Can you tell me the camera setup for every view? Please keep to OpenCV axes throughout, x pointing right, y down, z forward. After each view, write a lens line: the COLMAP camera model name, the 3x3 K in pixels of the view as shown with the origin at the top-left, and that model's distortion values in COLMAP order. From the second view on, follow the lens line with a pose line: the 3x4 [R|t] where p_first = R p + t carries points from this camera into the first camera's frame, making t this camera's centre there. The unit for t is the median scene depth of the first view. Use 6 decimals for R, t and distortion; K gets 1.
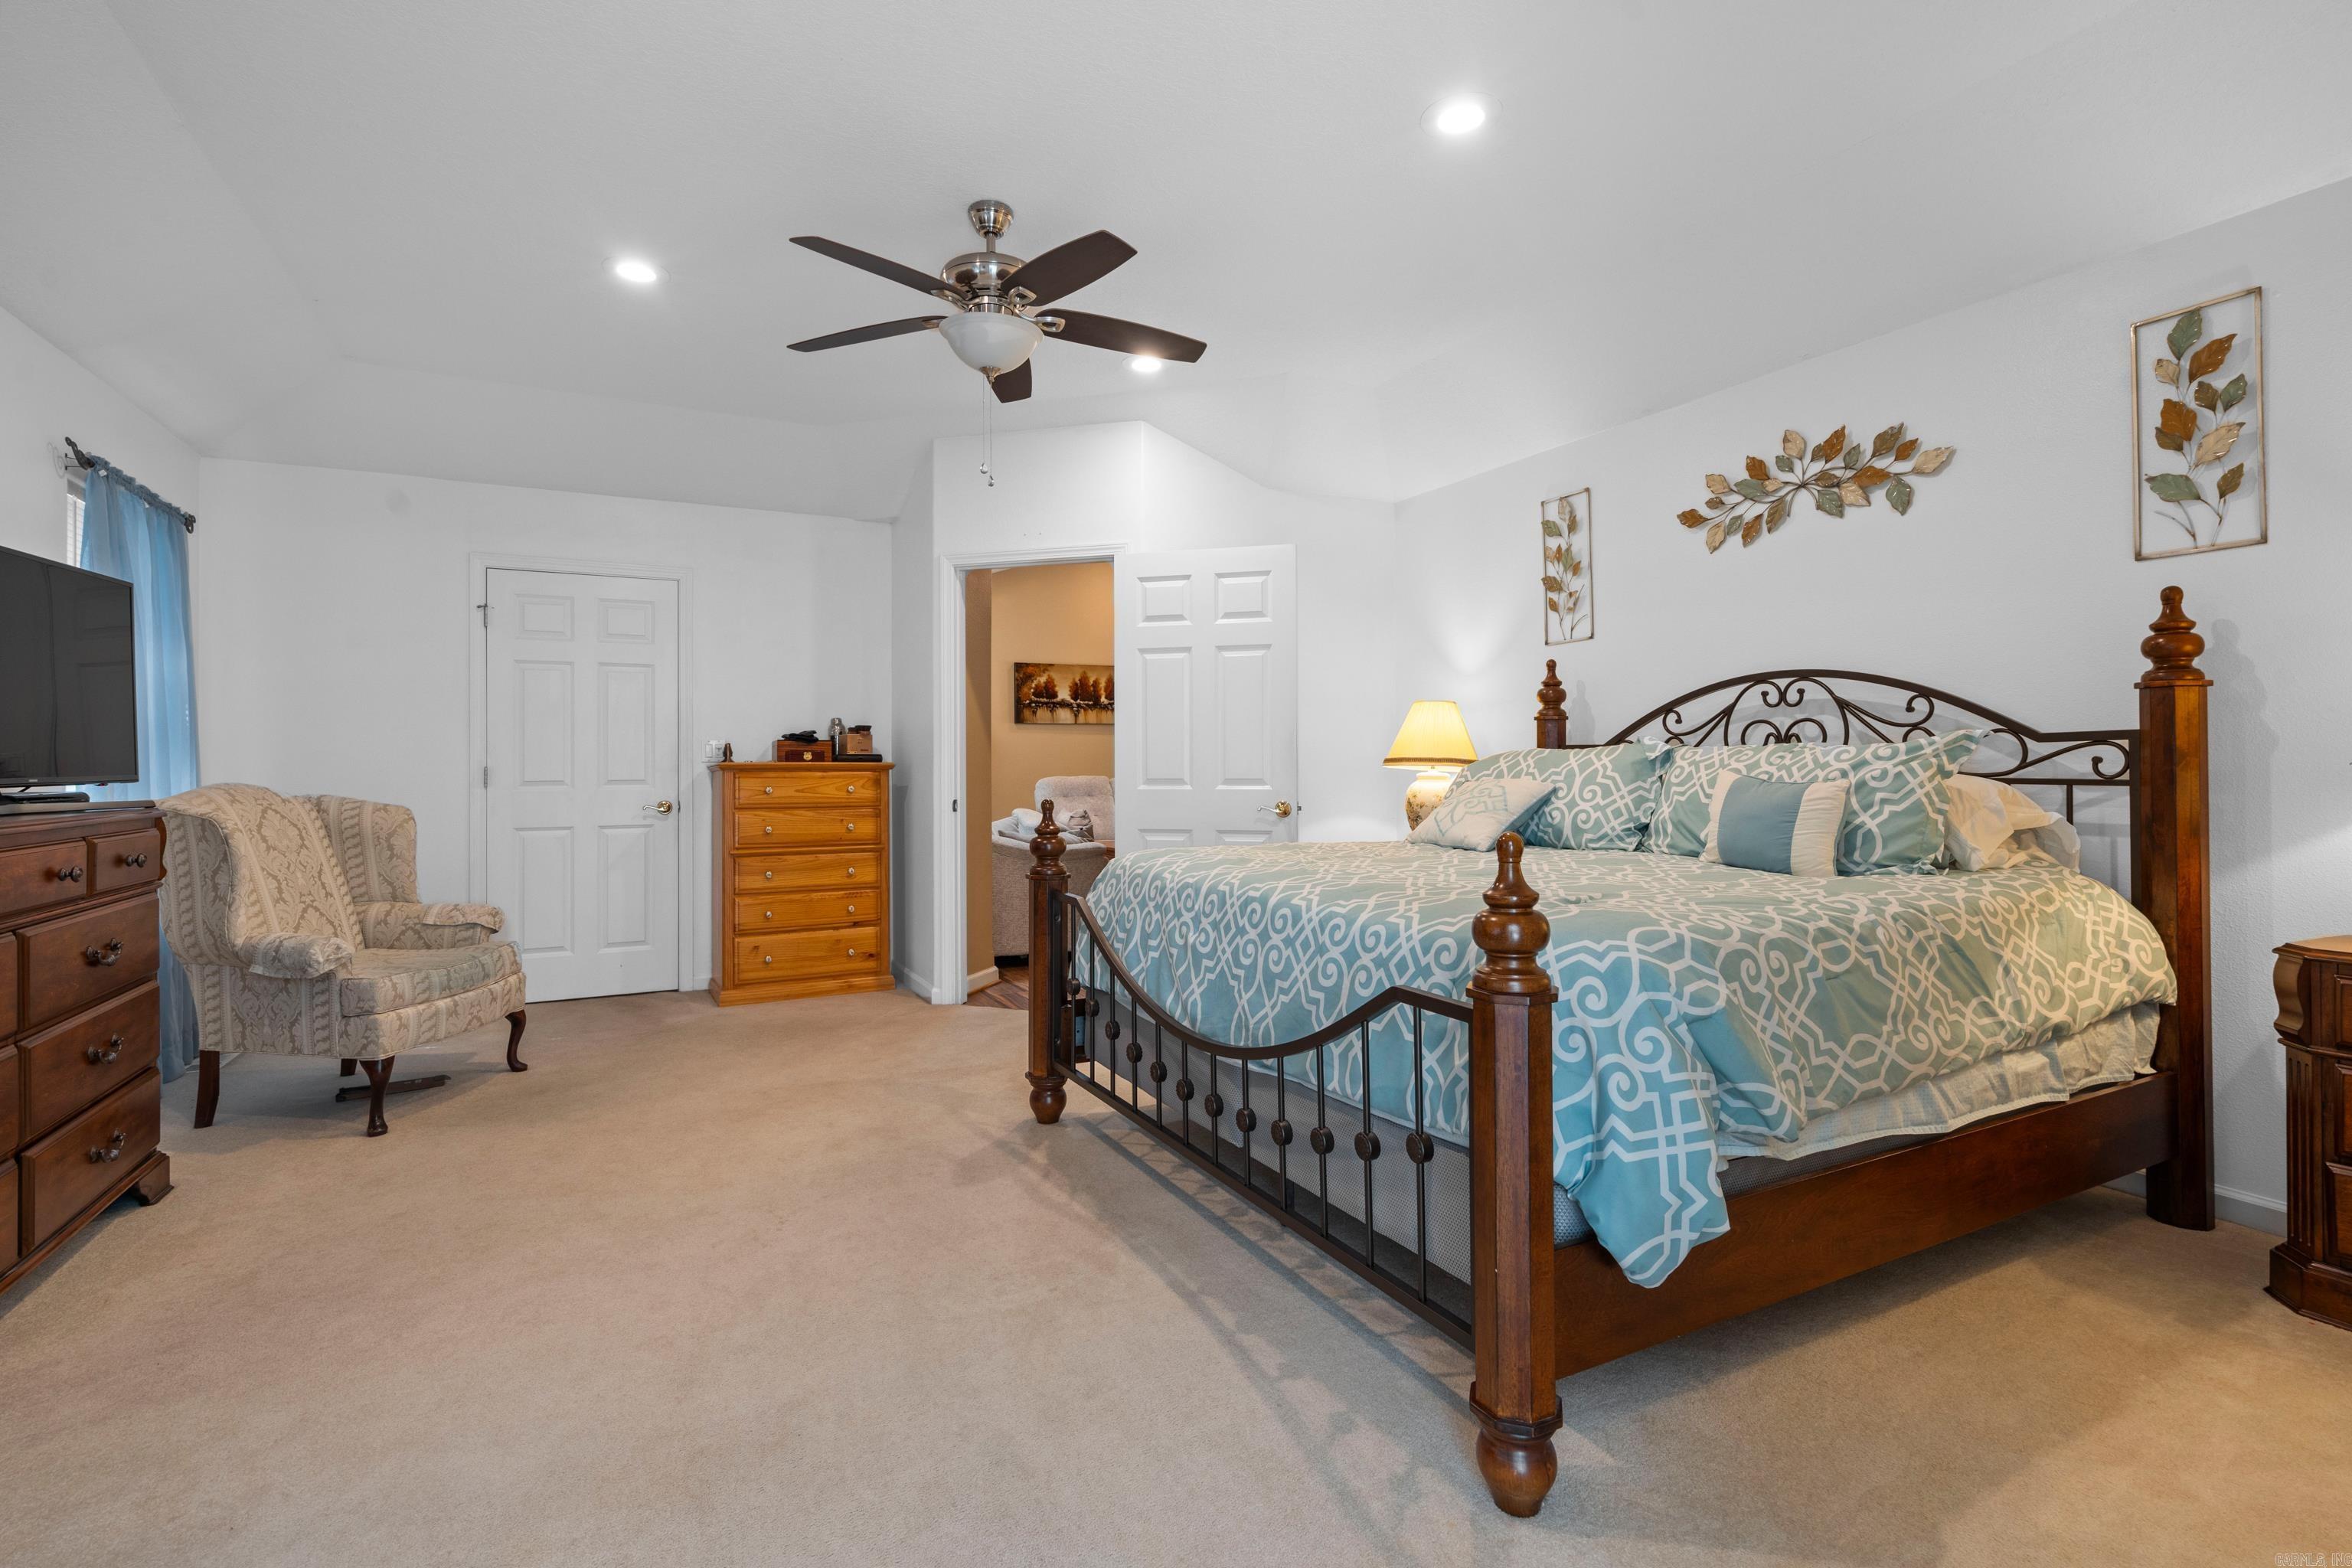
lens RADIAL K [[1072.4, 0, 1171.6], [0, 1072.4, 773.4], [0, 0, 1]] dist [-0.001040, 0.000405]
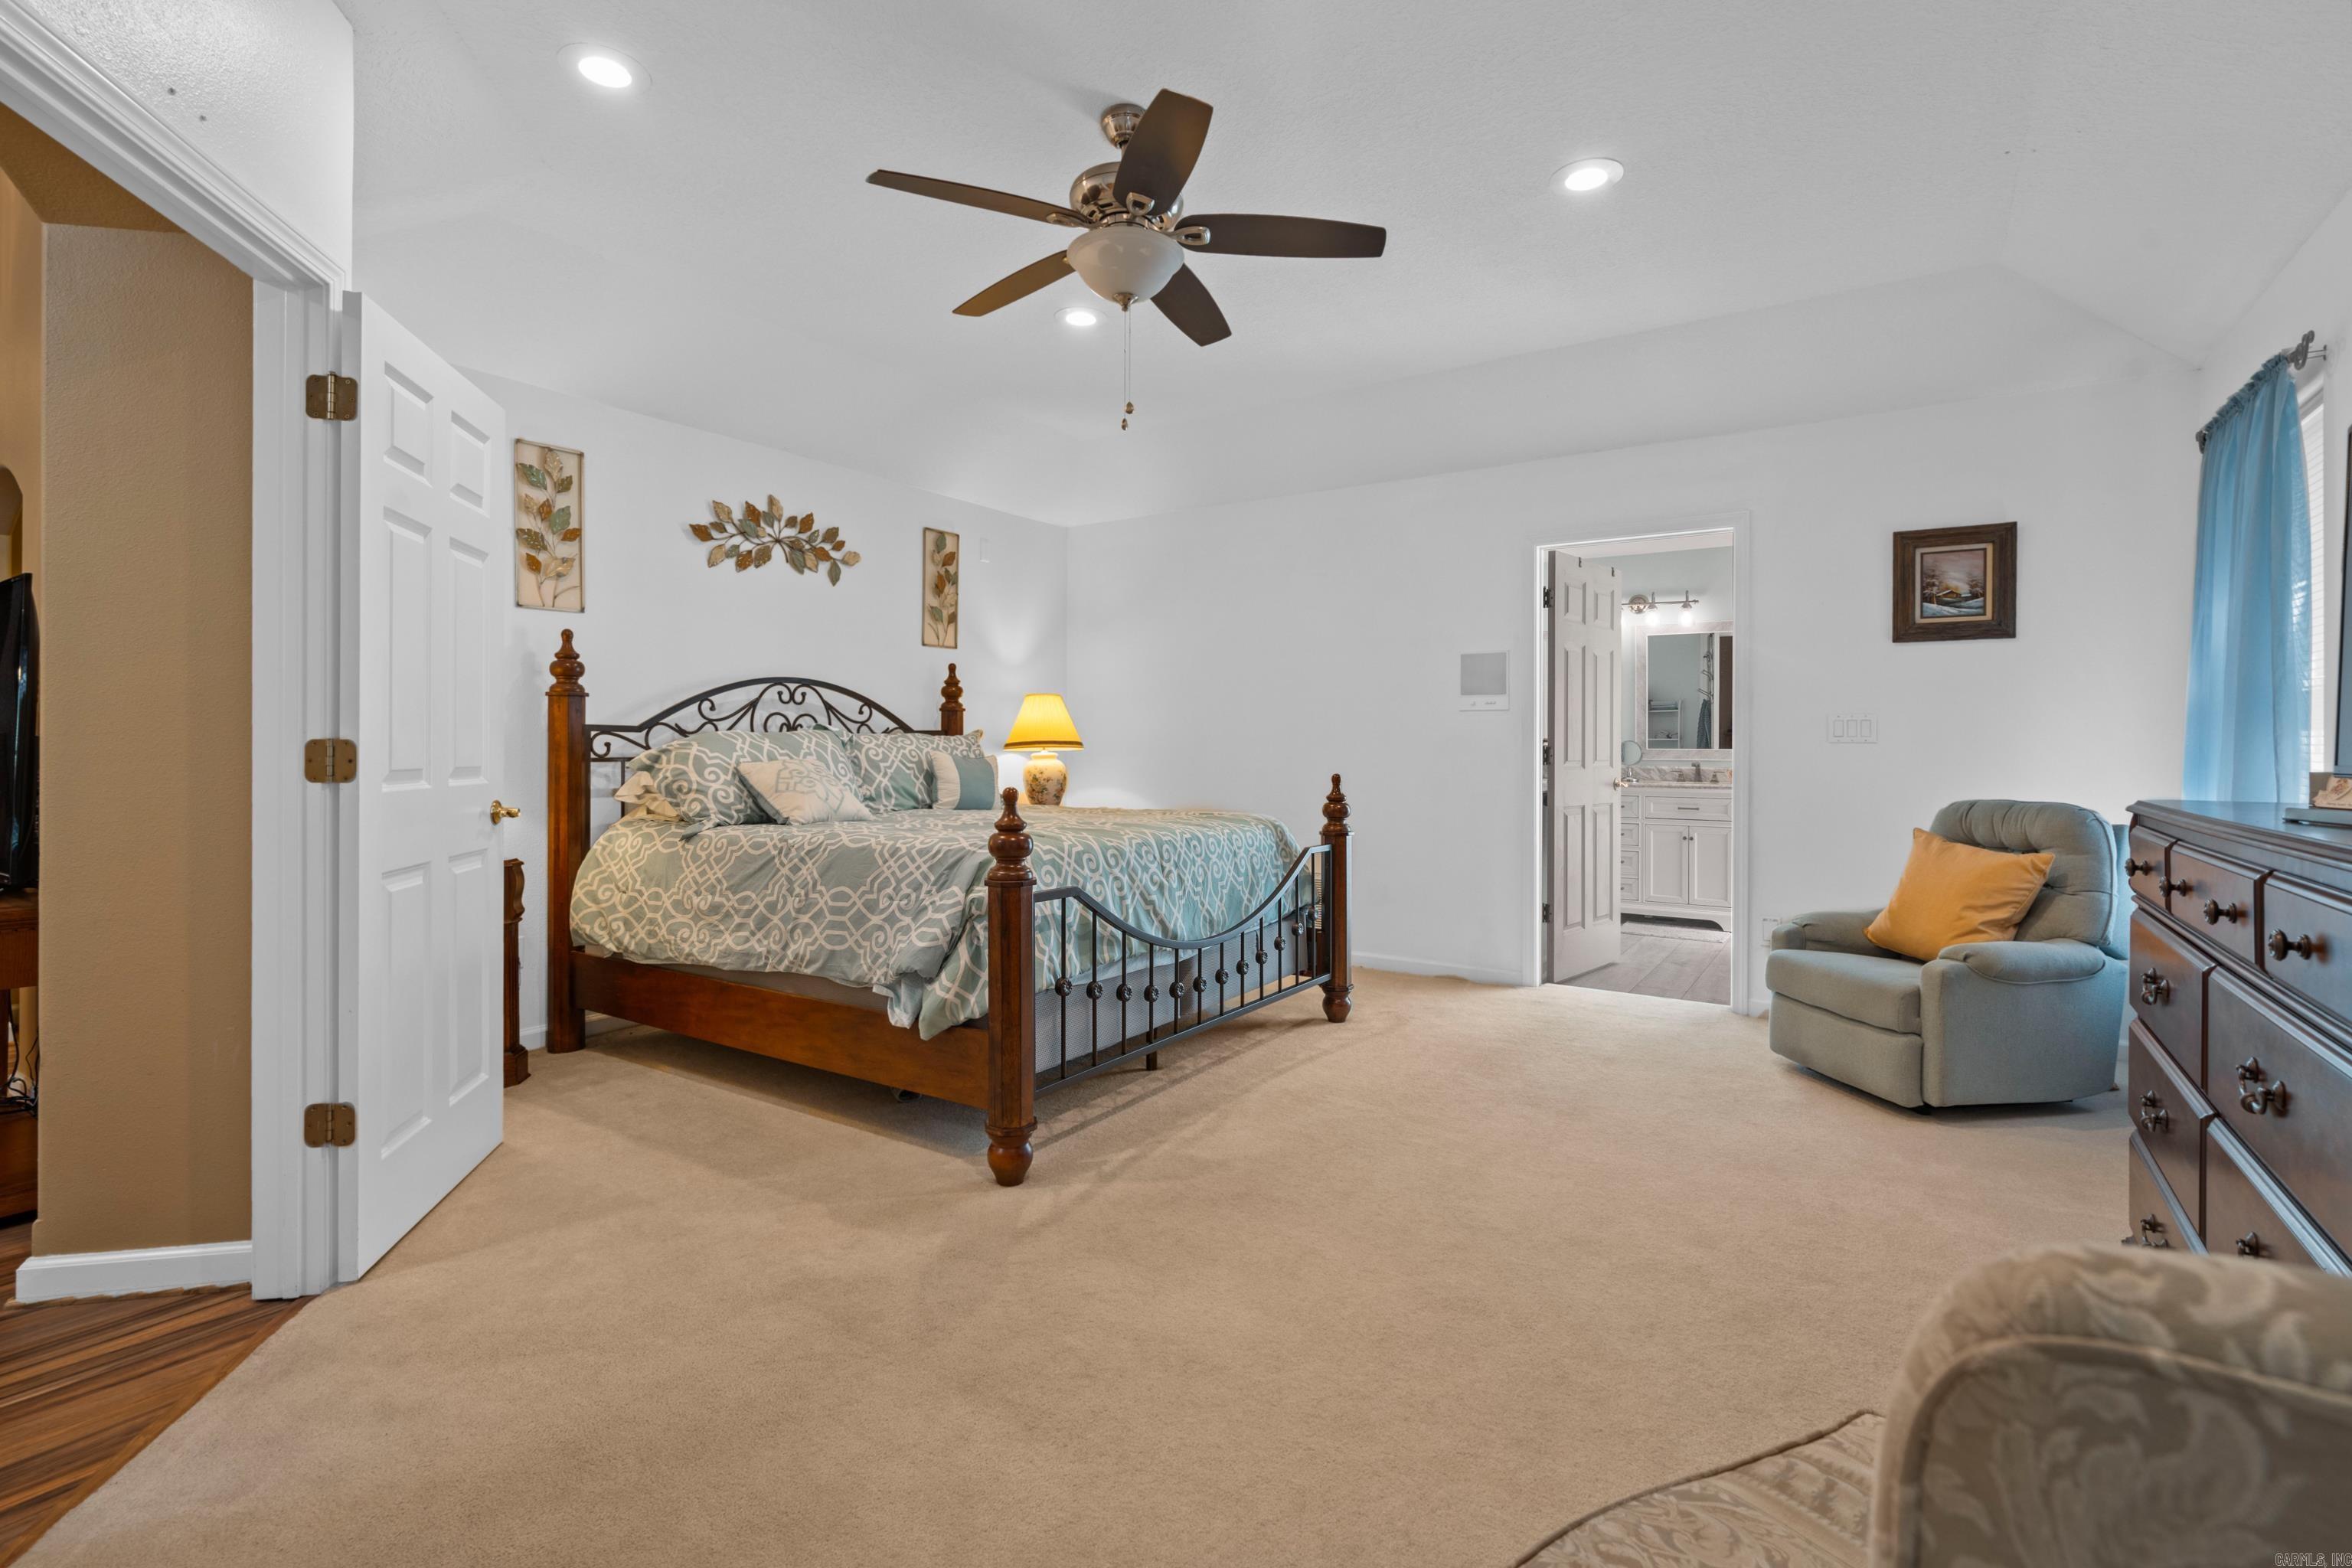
lens RADIAL K [[1072.4, 0, 1173.8], [0, 1072.4, 762.2], [0, 0, 1]] dist [-0.001040, 0.000405]
pose [[-0.482734, -0.010074, 0.875709, -0.869678], [0.003860, 0.999900, 0.013630, -0.005306], [-0.875759, 0.009960, -0.482647, 1.257720]]
